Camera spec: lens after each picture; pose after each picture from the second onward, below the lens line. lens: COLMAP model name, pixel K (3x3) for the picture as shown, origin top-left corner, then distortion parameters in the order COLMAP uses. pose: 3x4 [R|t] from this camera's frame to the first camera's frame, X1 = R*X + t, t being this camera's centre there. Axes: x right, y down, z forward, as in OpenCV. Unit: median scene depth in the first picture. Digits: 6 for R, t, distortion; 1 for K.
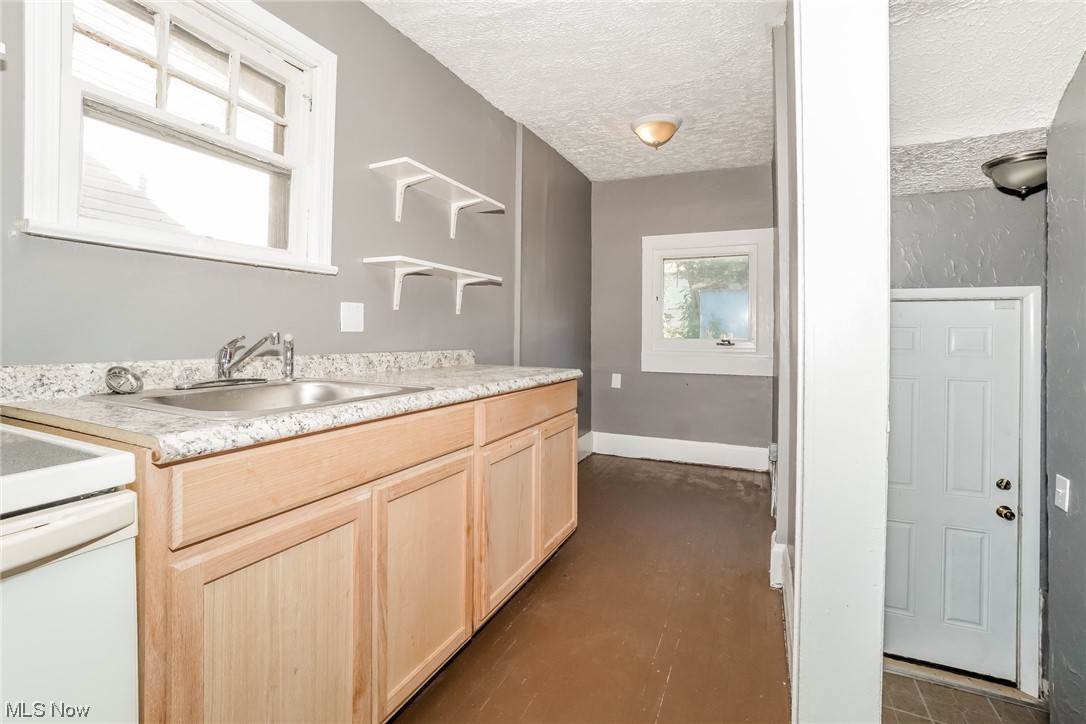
lens RADIAL K [[489.6, 0, 534.8], [0, 489.6, 333.7], [0, 0, 1]] dist [-0.057542, 0.018749]
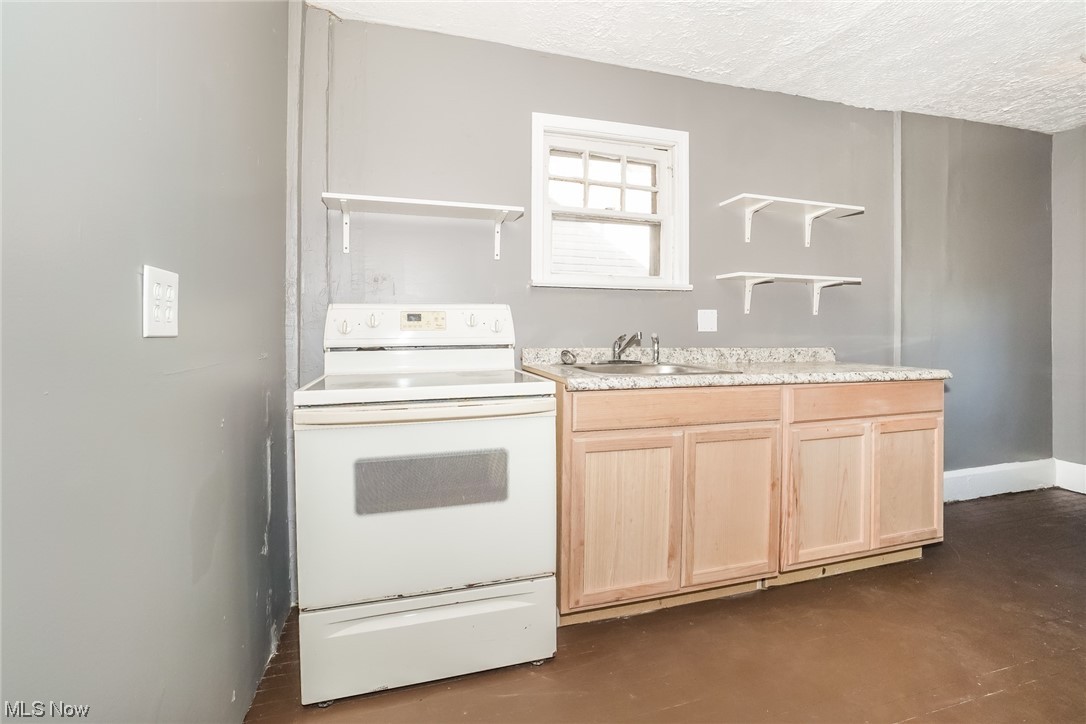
lens RADIAL K [[489.6, 0, 534.8], [0, 489.6, 333.7], [0, 0, 1]] dist [-0.057542, 0.018749]
pose [[0.655922, -0.002763, -0.754824, 0.389983], [0.003213, 0.999994, -0.000868, 0.002398], [0.754822, -0.001856, 0.655927, -0.291275]]
